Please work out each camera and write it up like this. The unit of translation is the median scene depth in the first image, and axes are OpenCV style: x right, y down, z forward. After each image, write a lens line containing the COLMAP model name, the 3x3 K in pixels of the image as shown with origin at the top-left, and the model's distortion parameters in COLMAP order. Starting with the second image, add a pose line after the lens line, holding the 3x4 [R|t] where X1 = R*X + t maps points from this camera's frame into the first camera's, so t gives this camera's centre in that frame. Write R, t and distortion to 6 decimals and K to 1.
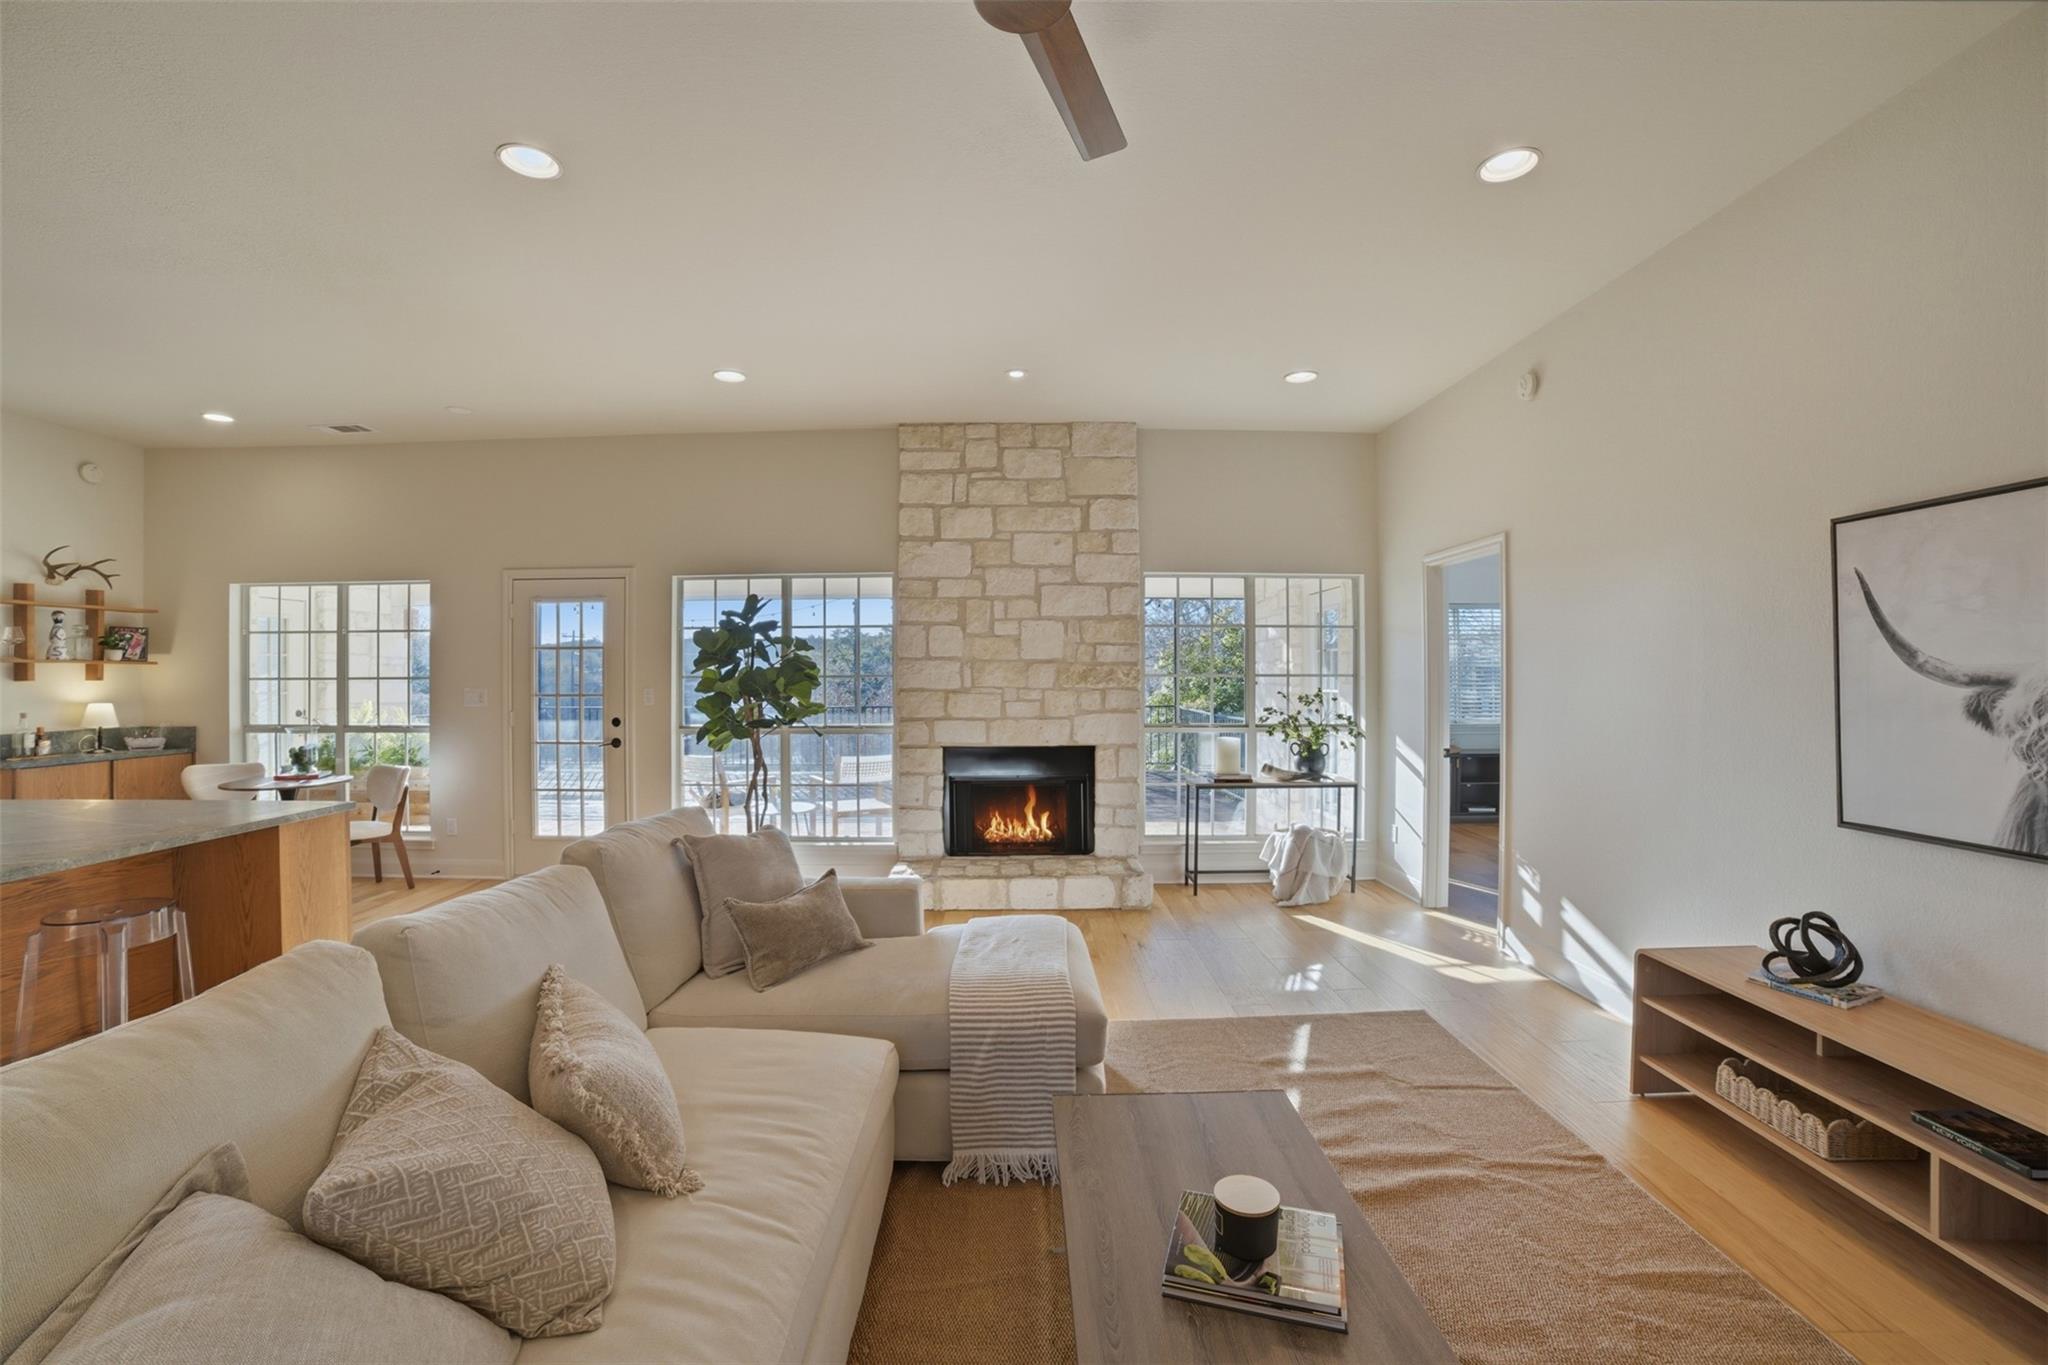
lens RADIAL K [[839.2, 0, 1015.8], [0, 839.2, 665.6], [0, 0, 1]] dist [-0.108692, 0.034097]
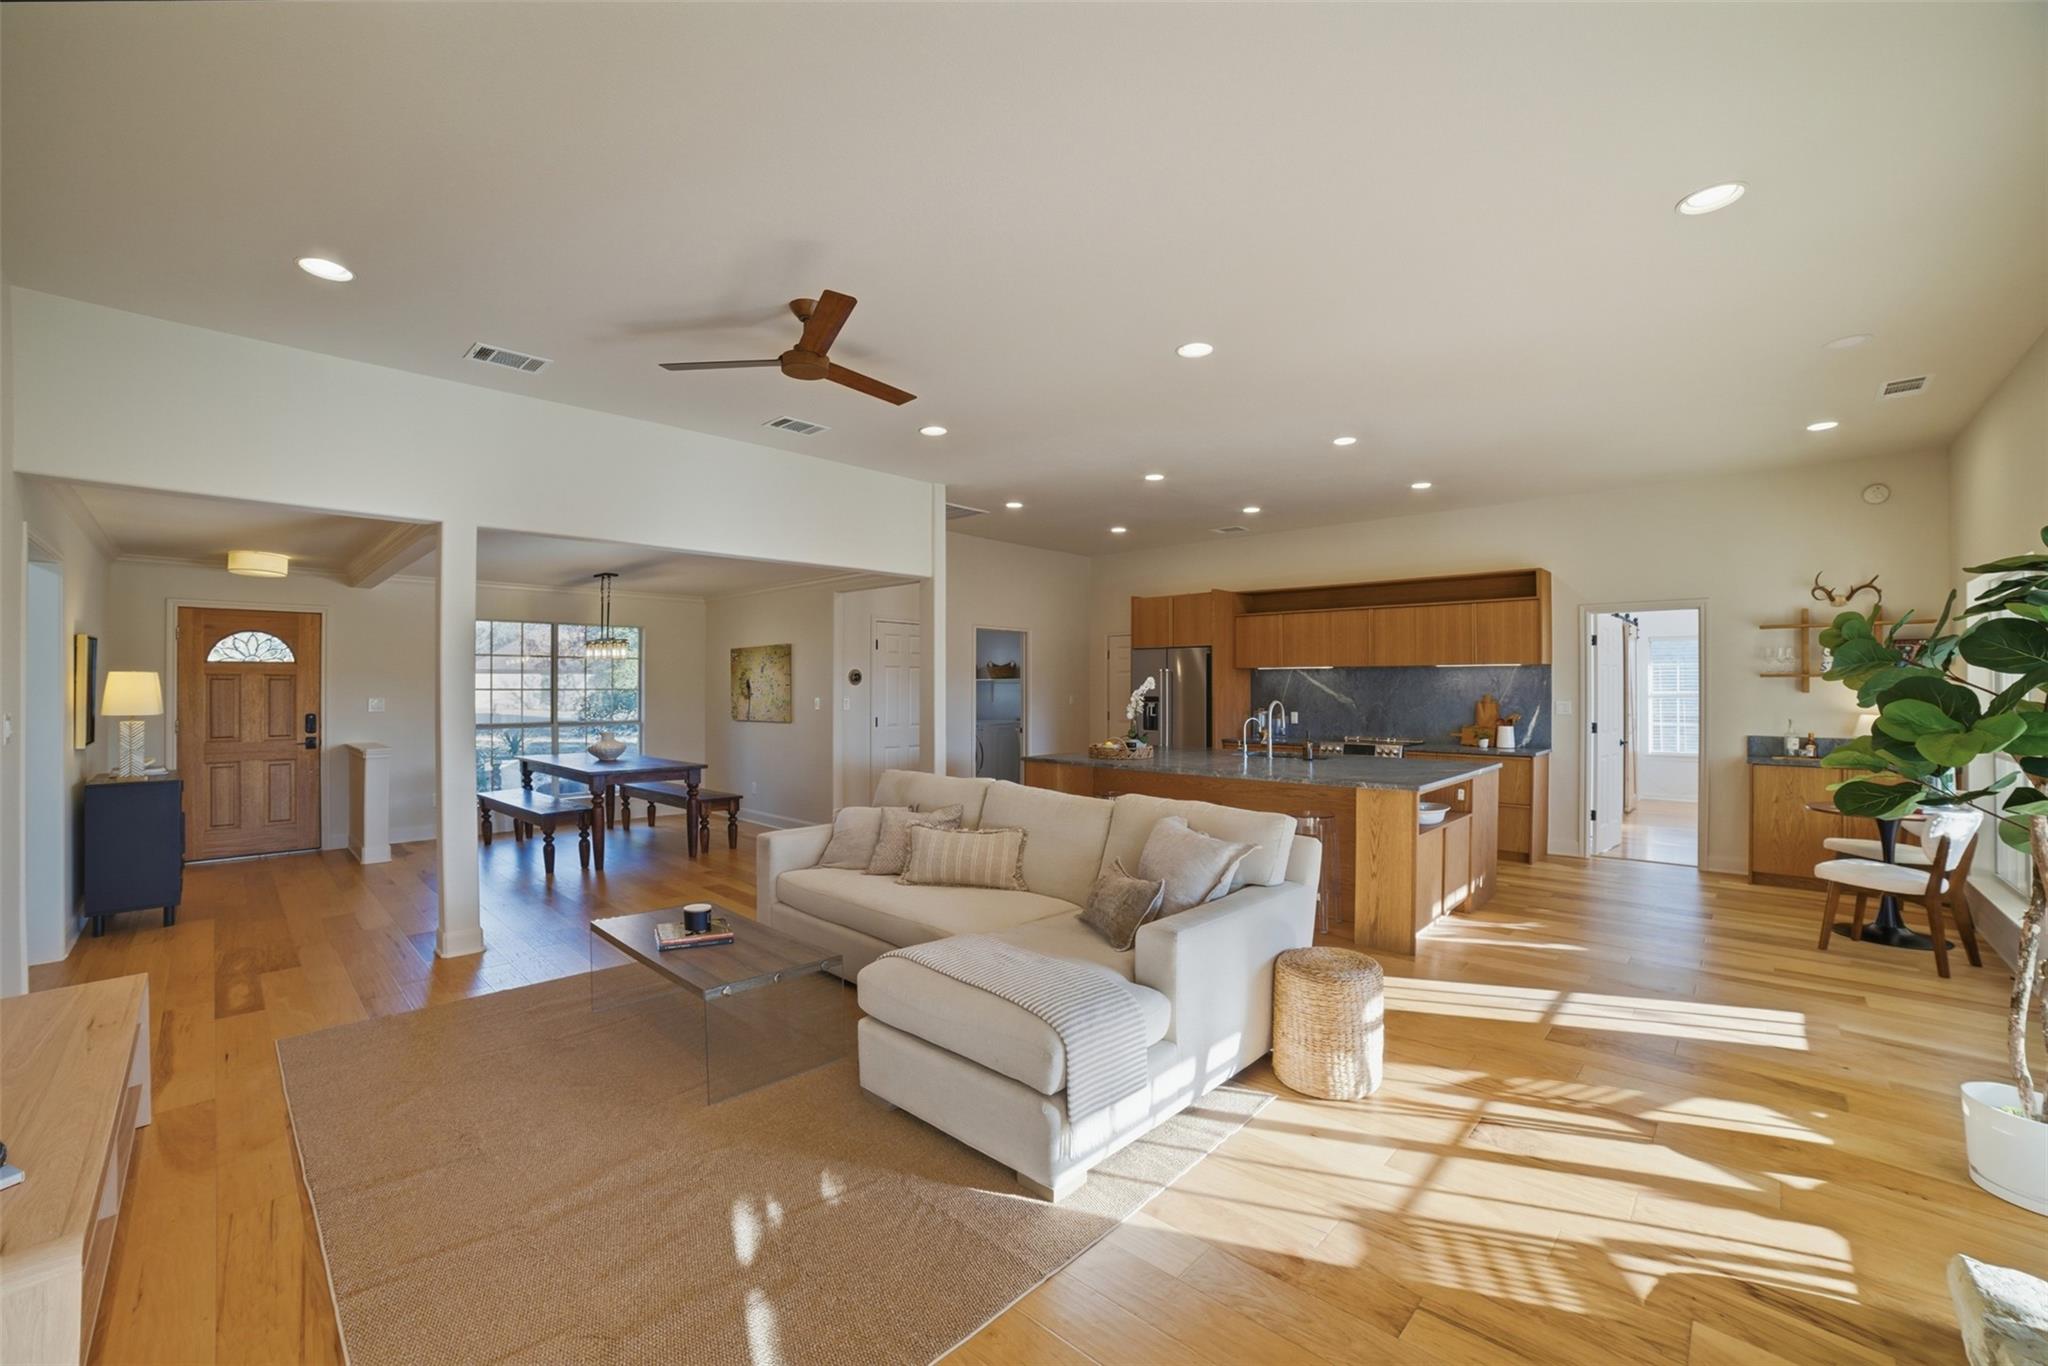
lens RADIAL K [[837.9, 0, 1007.3], [0, 837.9, 676.5], [0, 0, 1]] dist [-0.108975, 0.035271]
pose [[-0.700861, -0.004143, -0.713286, 0.350053], [0.007524, 0.999885, -0.013201, 0.001306], [0.713259, -0.014618, -0.700748, 0.844861]]
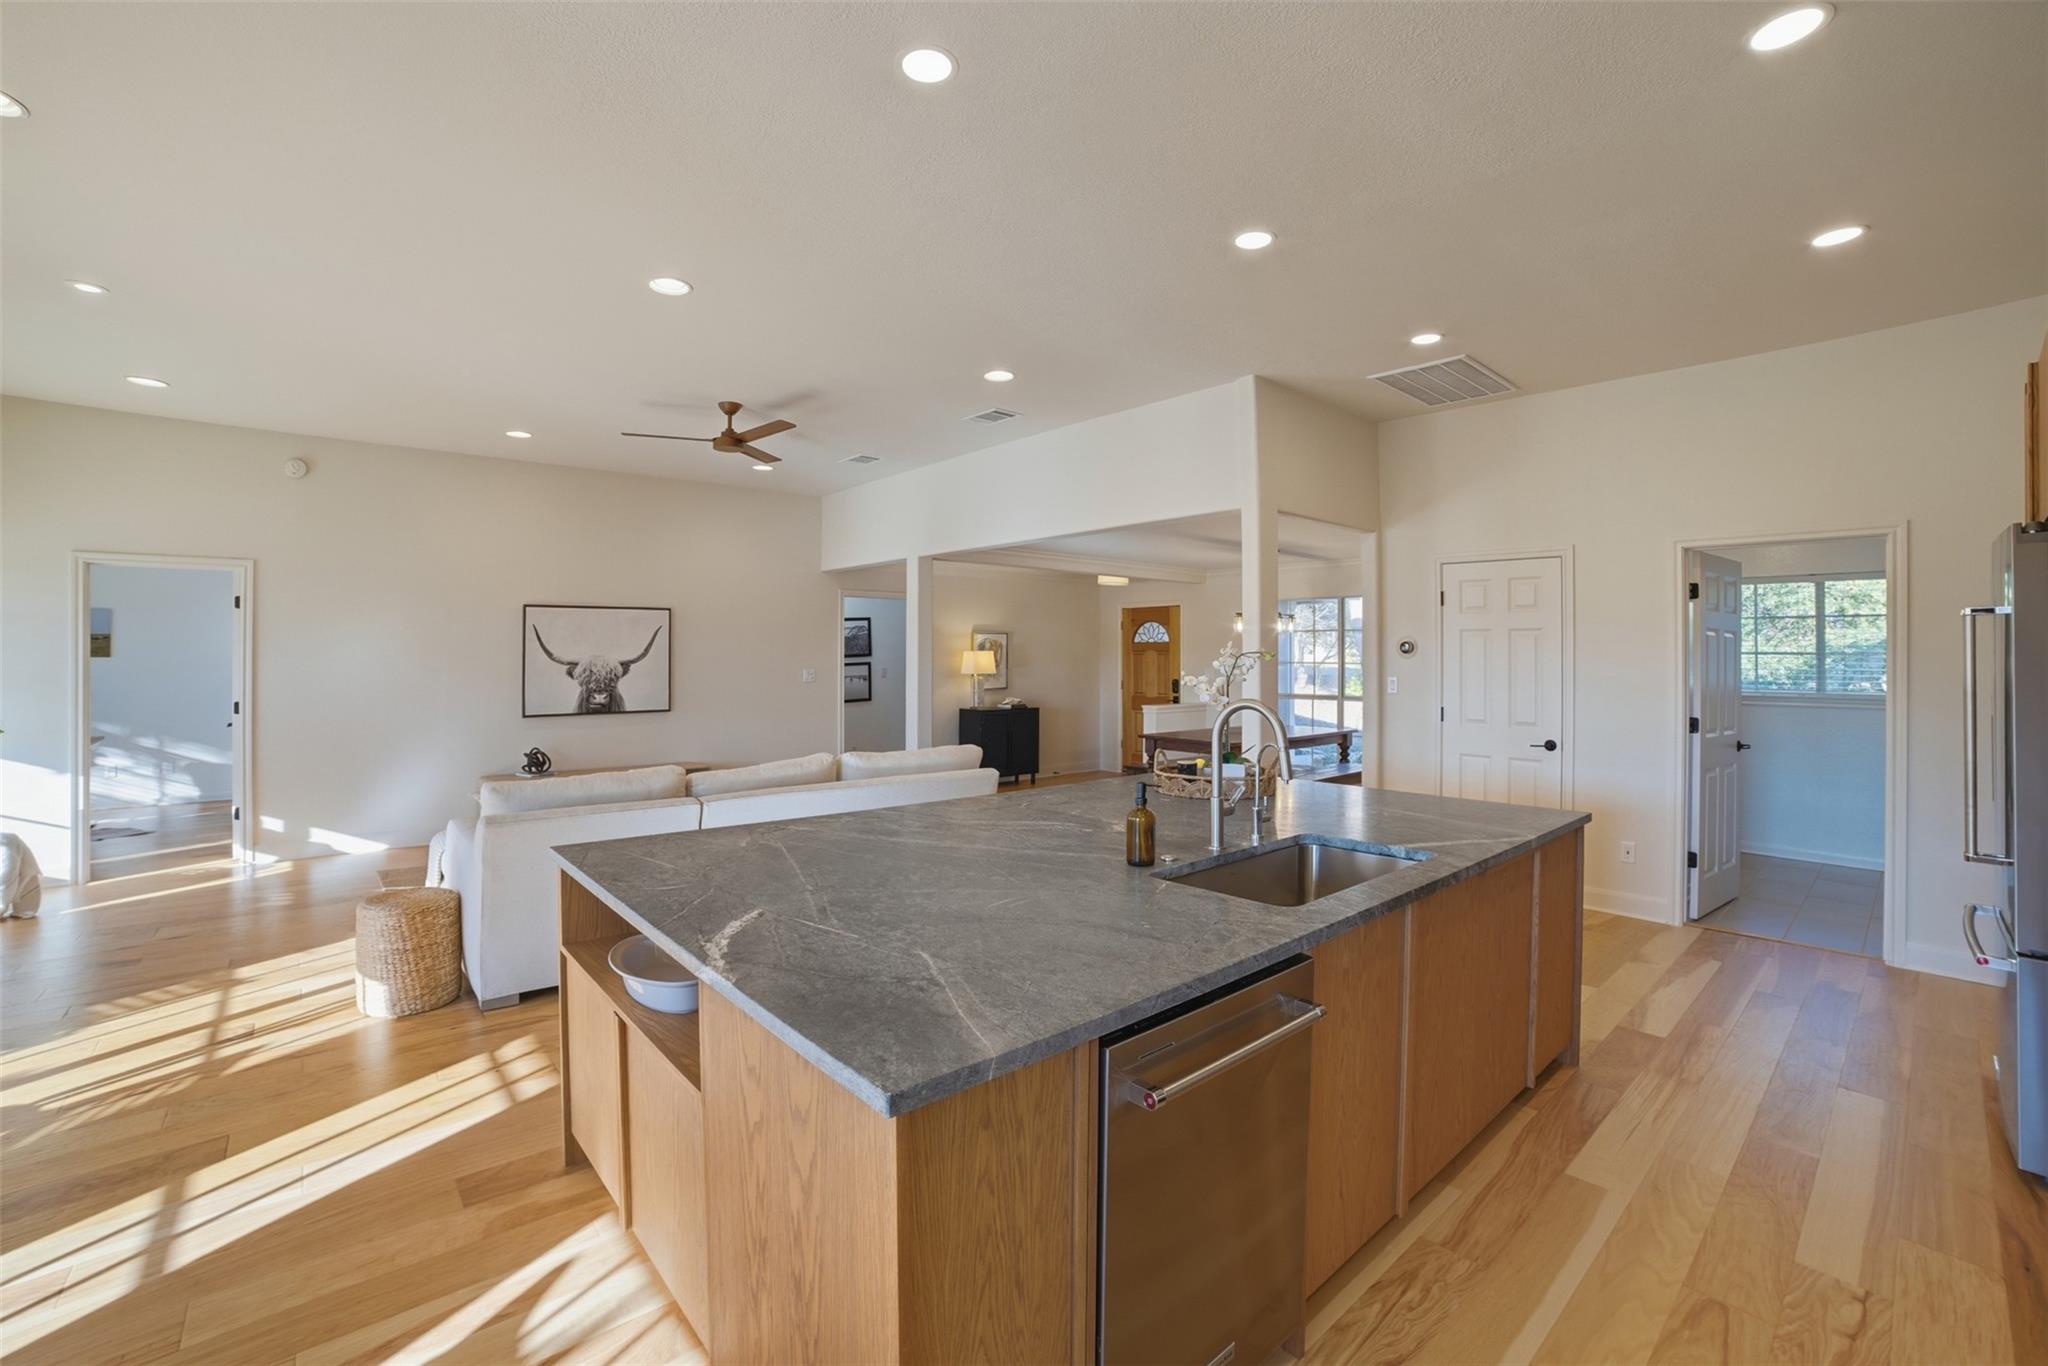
lens RADIAL K [[871.3, 0, 1001.3], [0, 871.3, 651.5], [0, 0, 1]] dist [-0.096014, 0.034310]
pose [[-0.647447, 0.006767, 0.762081, -0.968978], [-0.005228, 0.999898, -0.013321, 0.002591], [-0.762093, -0.012608, -0.647345, 0.695318]]
